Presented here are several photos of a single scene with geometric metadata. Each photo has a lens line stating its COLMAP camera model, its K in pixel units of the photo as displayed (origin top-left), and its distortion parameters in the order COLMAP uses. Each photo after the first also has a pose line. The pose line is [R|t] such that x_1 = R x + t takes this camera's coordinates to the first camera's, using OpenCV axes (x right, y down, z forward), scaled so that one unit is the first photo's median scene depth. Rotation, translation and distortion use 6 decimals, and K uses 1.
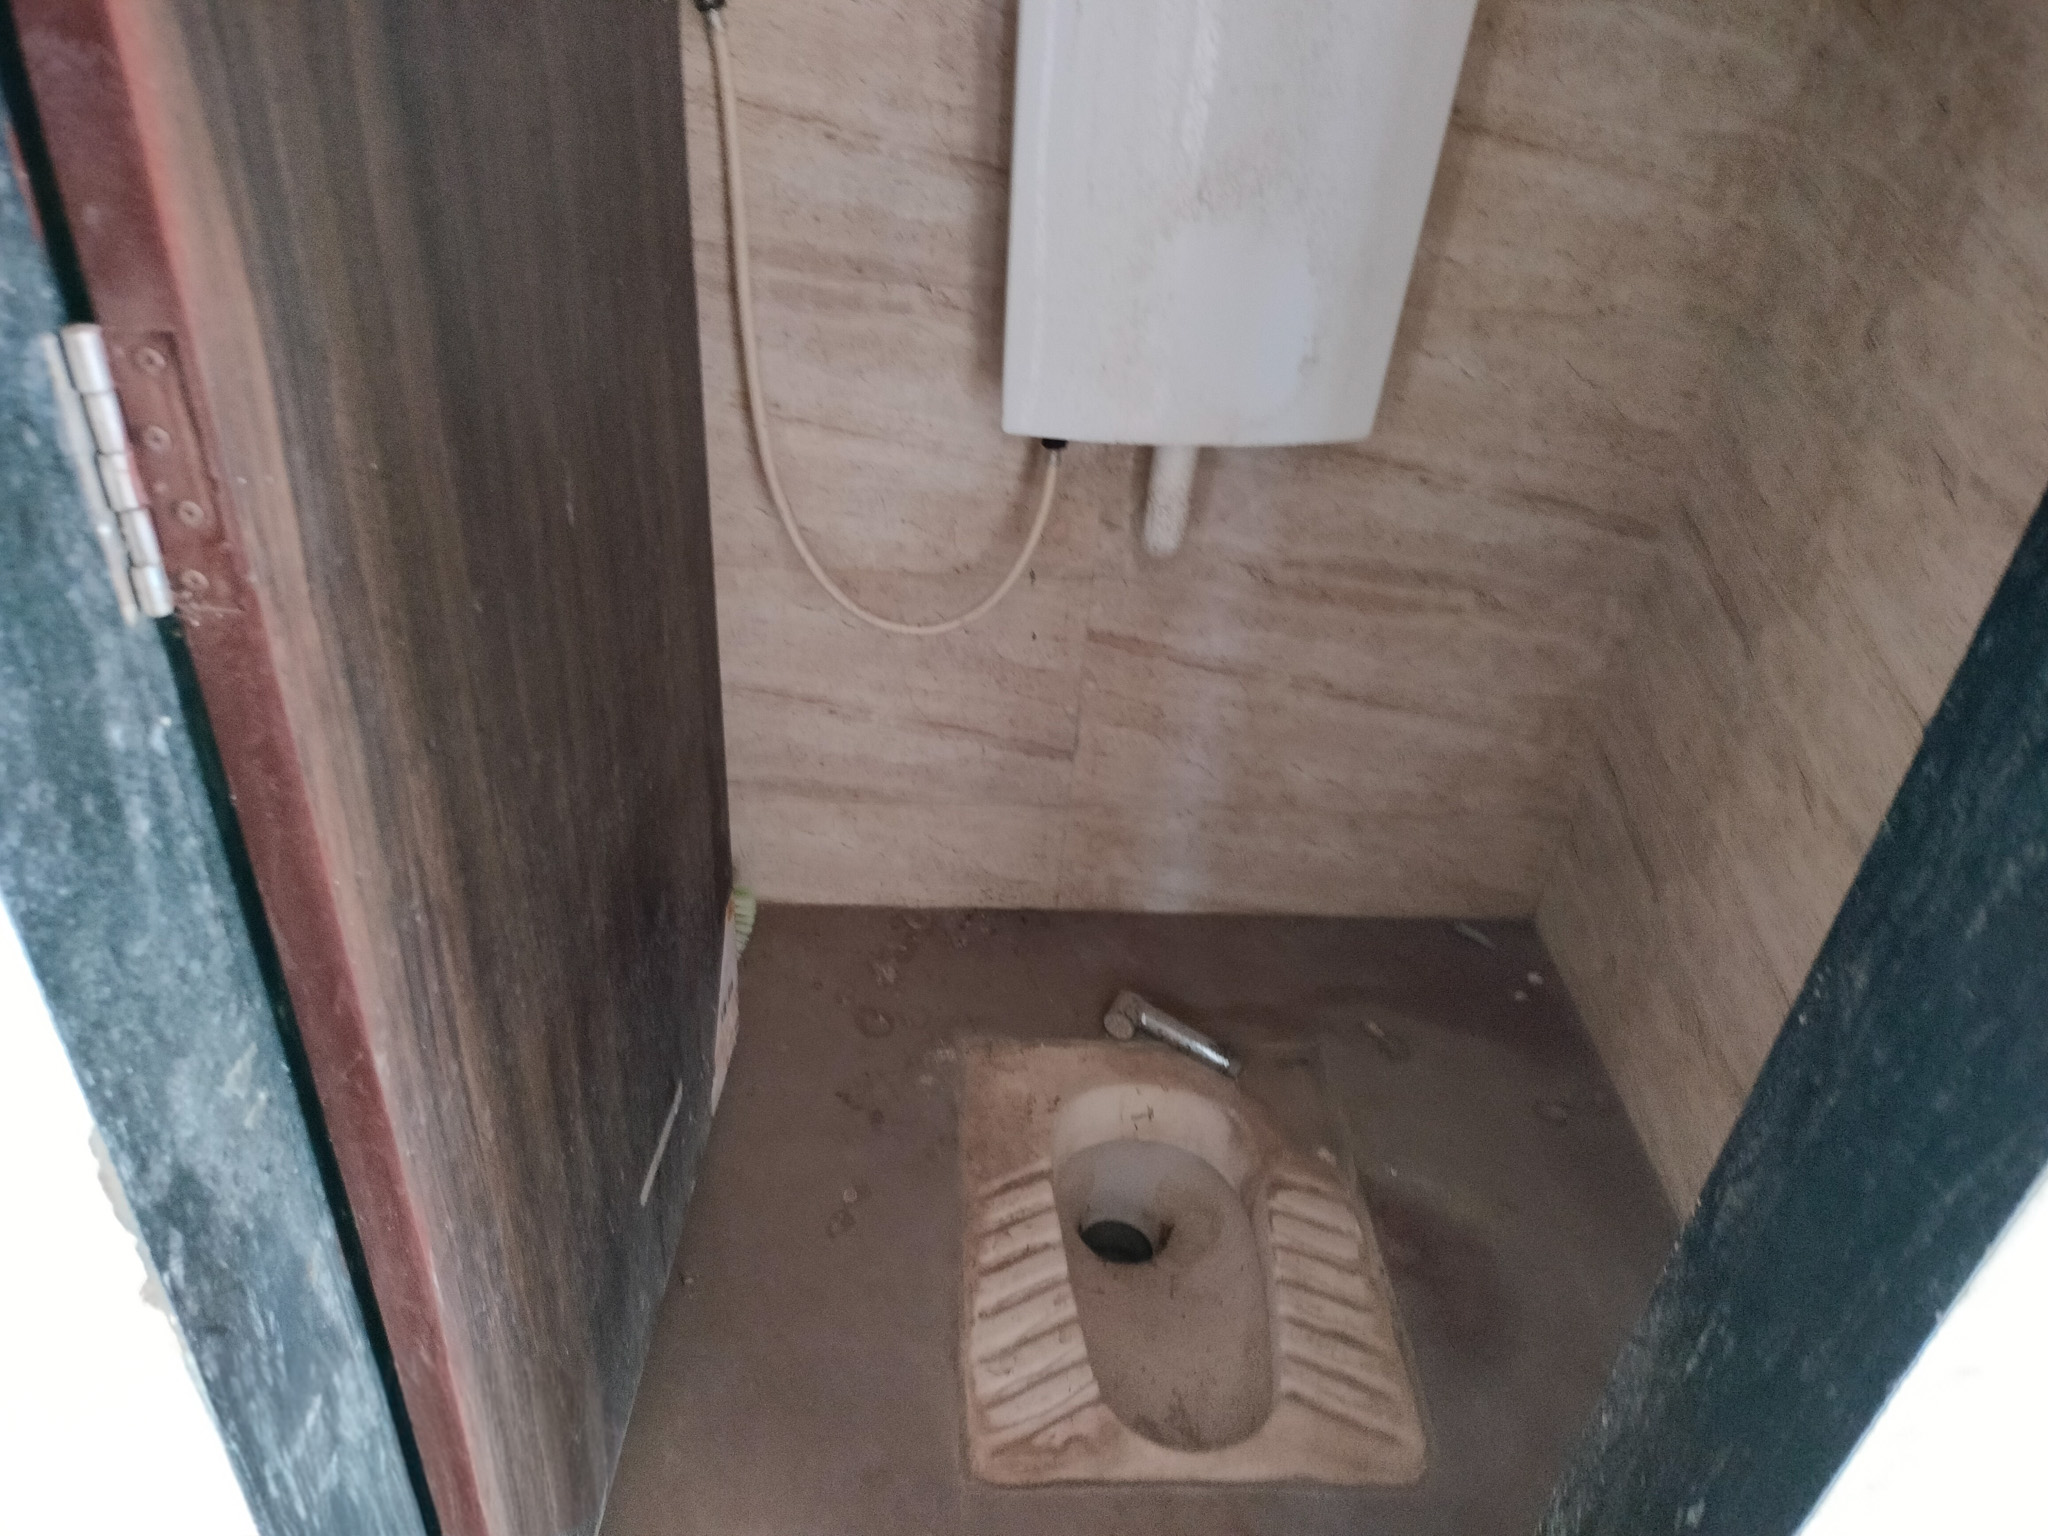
lens RADIAL K [[1518.5, 0, 1025.6], [0, 1518.5, 775.6], [0, 0, 1]] dist [0.095448, -0.164529]
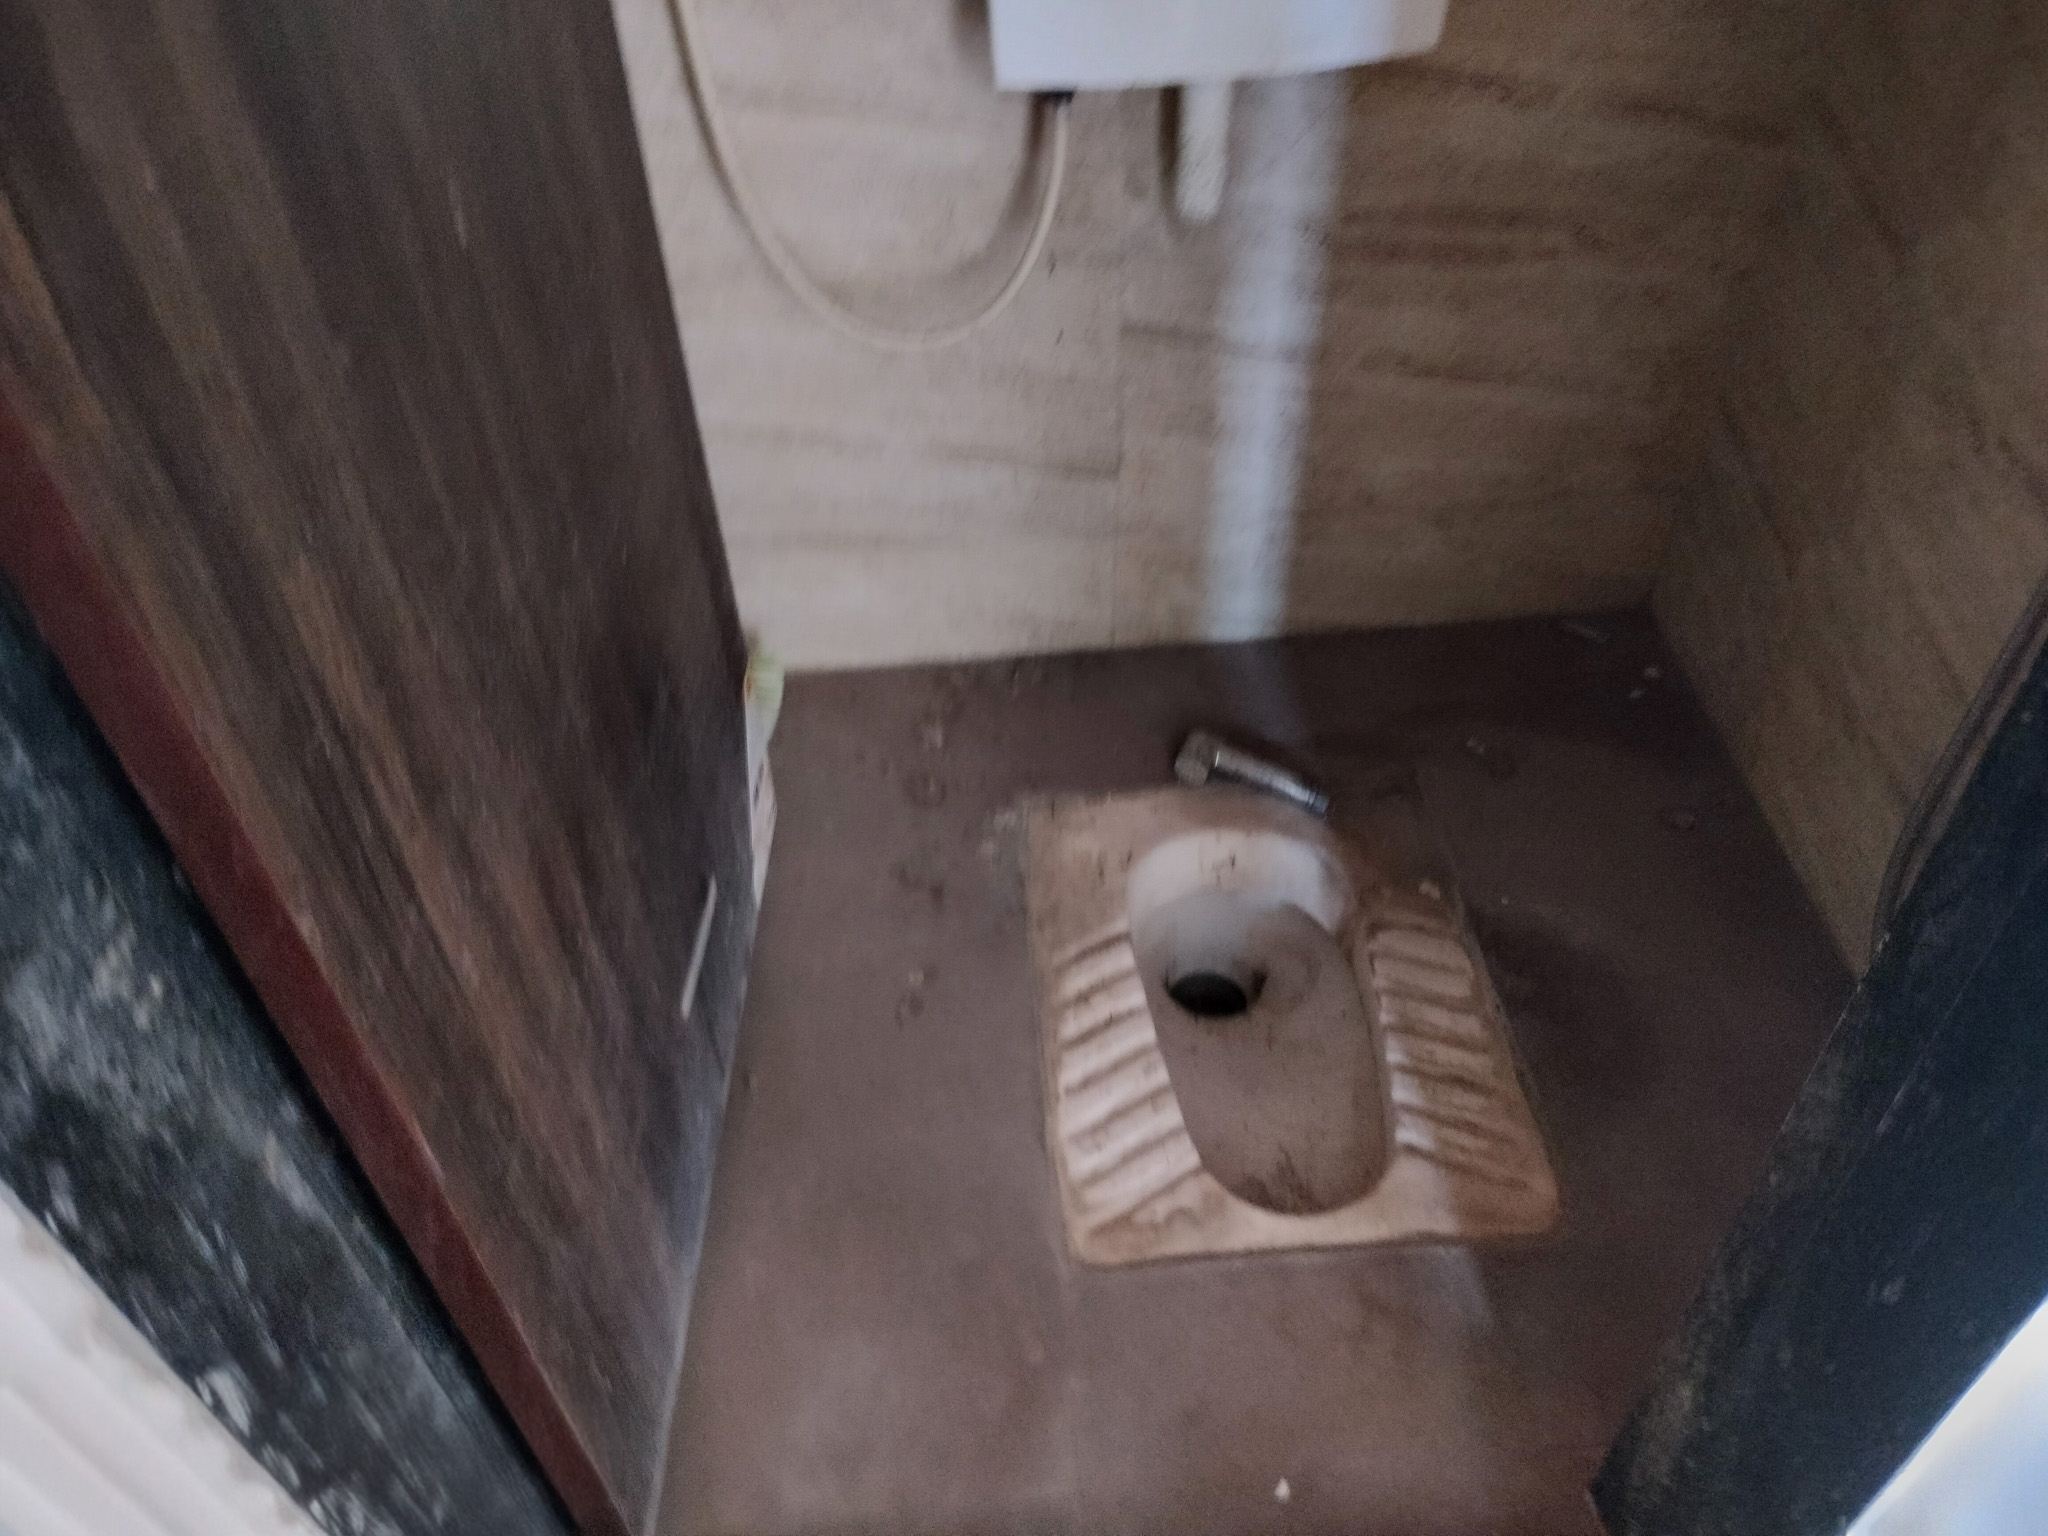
lens RADIAL K [[1518.5, 0, 1025.6], [0, 1518.5, 775.6], [0, 0, 1]] dist [0.095448, -0.164529]
pose [[0.994579, -0.089521, -0.052904, 0.011320], [0.097425, 0.980063, 0.173161, -0.000148], [0.036348, -0.177377, 0.983472, 0.110251]]
